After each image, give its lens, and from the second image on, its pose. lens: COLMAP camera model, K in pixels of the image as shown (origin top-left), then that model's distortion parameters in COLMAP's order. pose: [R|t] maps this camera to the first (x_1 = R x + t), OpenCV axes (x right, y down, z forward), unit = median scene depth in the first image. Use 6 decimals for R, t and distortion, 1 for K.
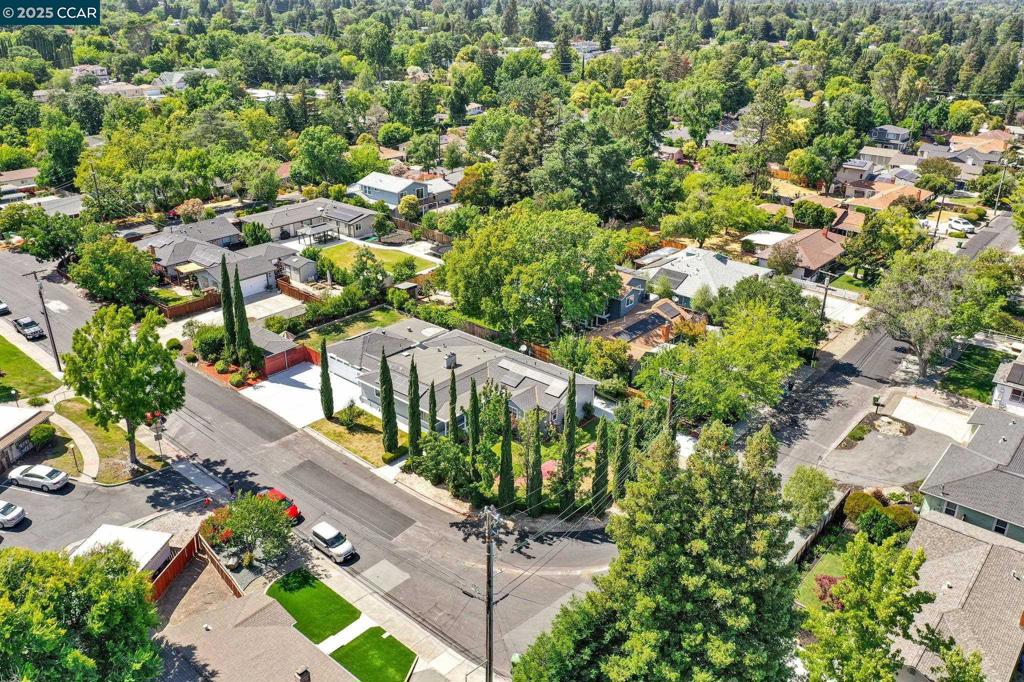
lens RADIAL K [[801.6, 0, 512.0], [0, 801.6, 341.0], [0, 0, 1]] dist [-0.010358, -0.001128]
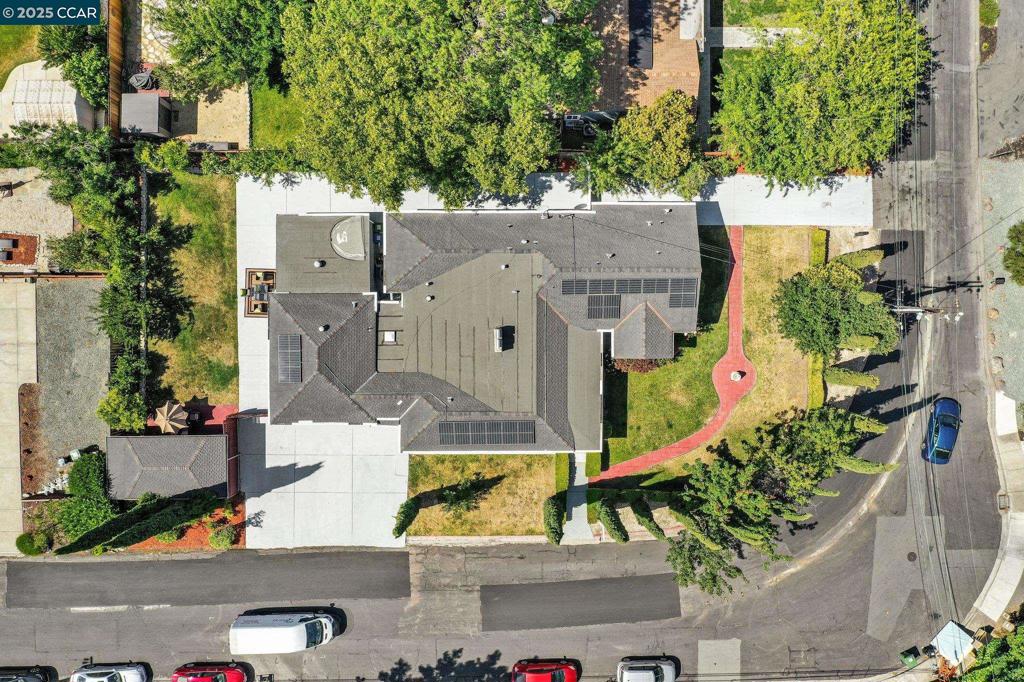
lens RADIAL K [[801.6, 0, 512.0], [0, 801.6, 341.0], [0, 0, 1]] dist [-0.010358, -0.001128]
pose [[0.752914, -0.657888, -0.017454, -0.061773], [0.277221, 0.292986, 0.915045, -0.551681], [-0.596883, -0.693789, 0.402974, 0.770830]]
